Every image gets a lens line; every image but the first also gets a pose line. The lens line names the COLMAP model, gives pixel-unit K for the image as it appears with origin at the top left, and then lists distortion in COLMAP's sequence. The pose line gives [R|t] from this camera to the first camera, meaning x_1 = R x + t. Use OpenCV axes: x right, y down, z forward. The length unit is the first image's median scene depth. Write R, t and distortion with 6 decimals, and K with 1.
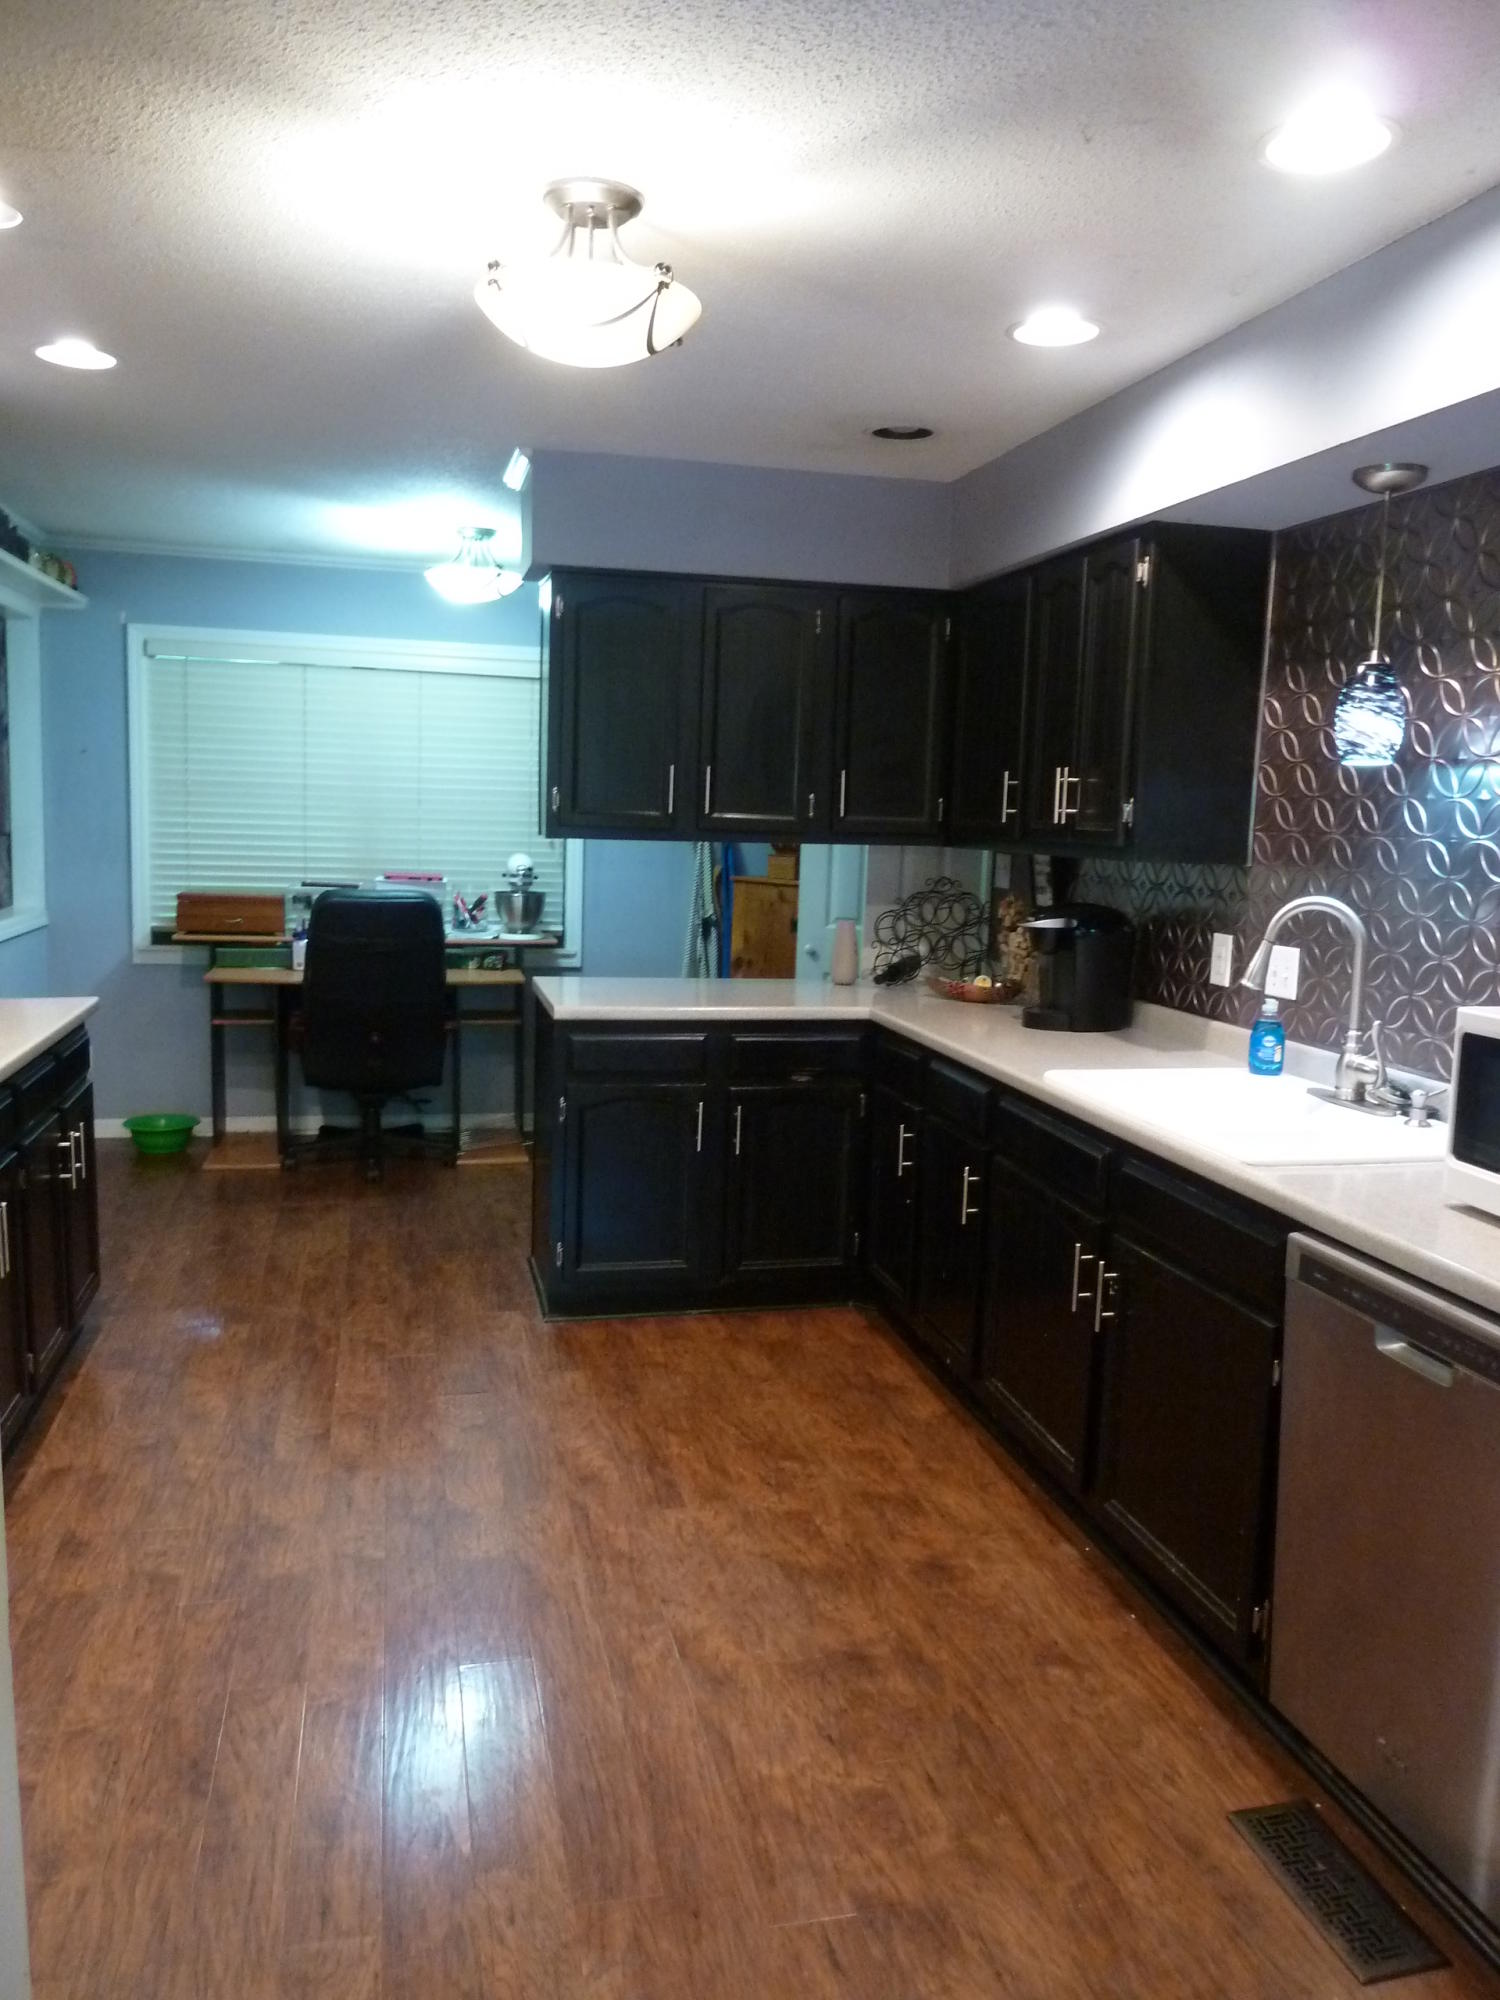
lens RADIAL K [[1489.1, 0, 750.0], [0, 1489.1, 1000.0], [0, 0, 1]] dist [-0.010366, -0.003060]
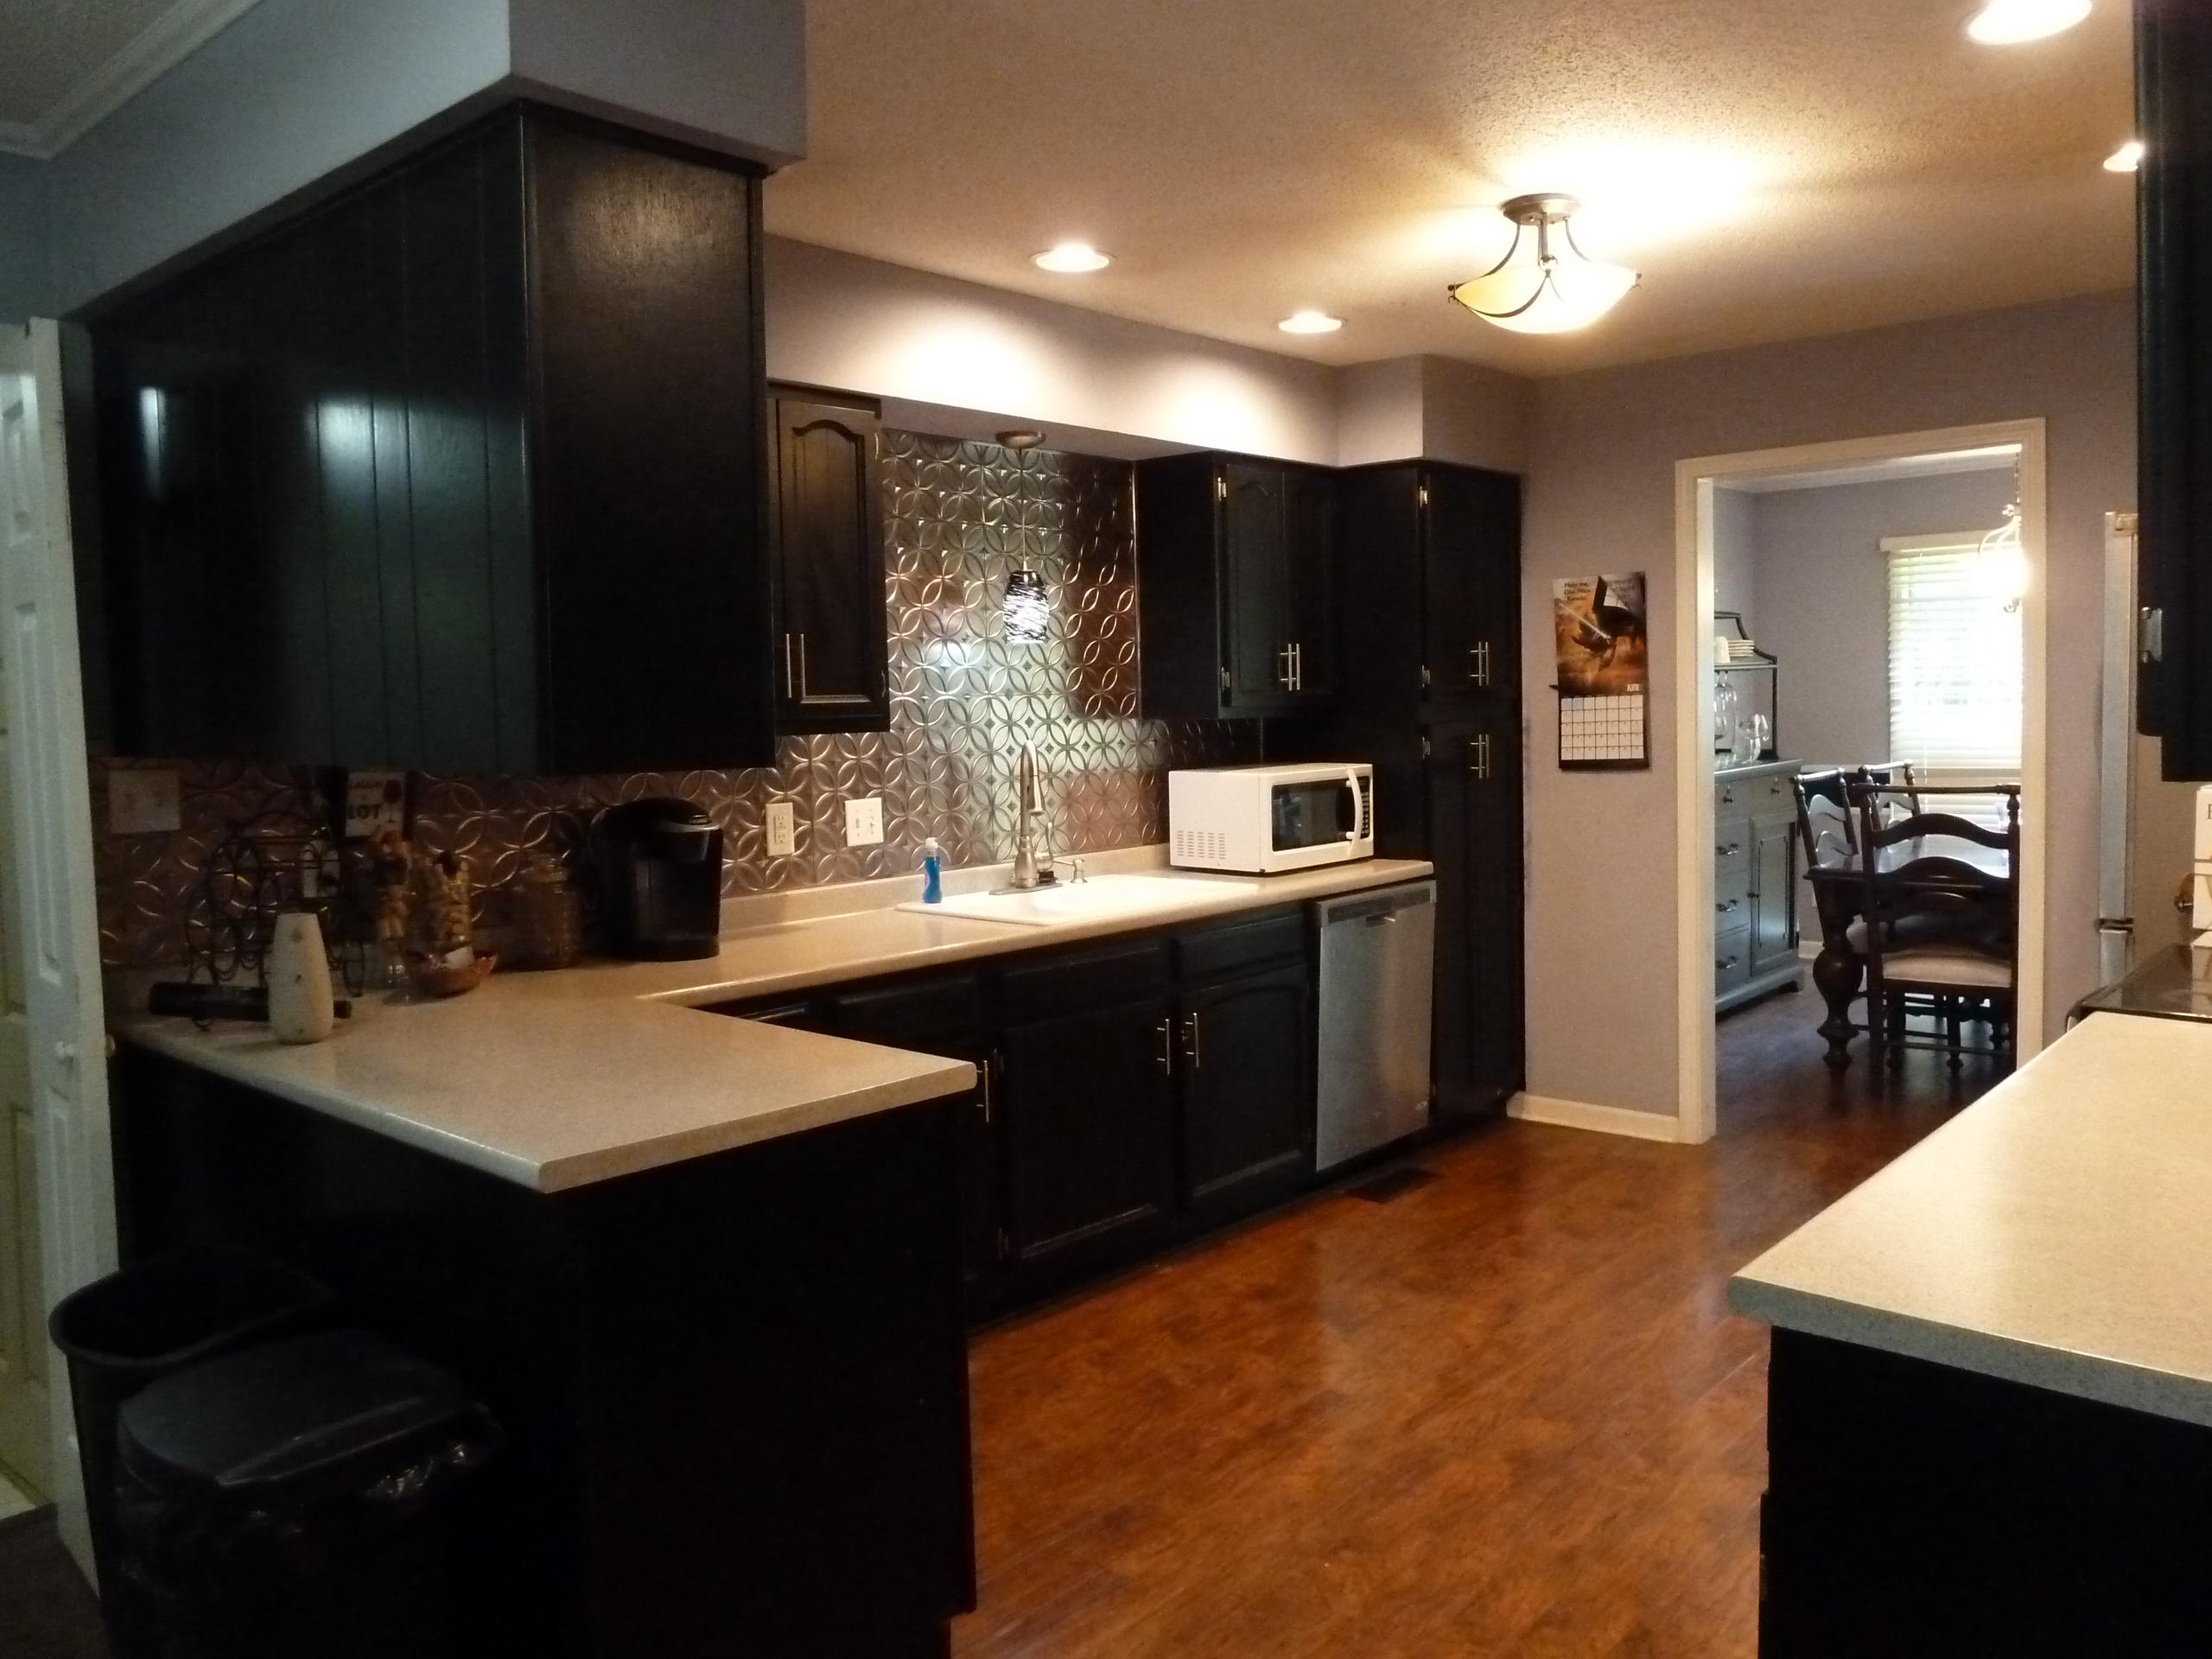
lens RADIAL K [[1647.0, 0, 1114.8], [0, 1647.0, 793.9], [0, 0, 1]] dist [-0.010366, -0.003060]
pose [[-0.567846, -0.062024, 0.820794, -0.823343], [0.107050, 0.983124, 0.148351, -0.221381], [-0.816144, 0.172107, -0.551624, 1.629996]]
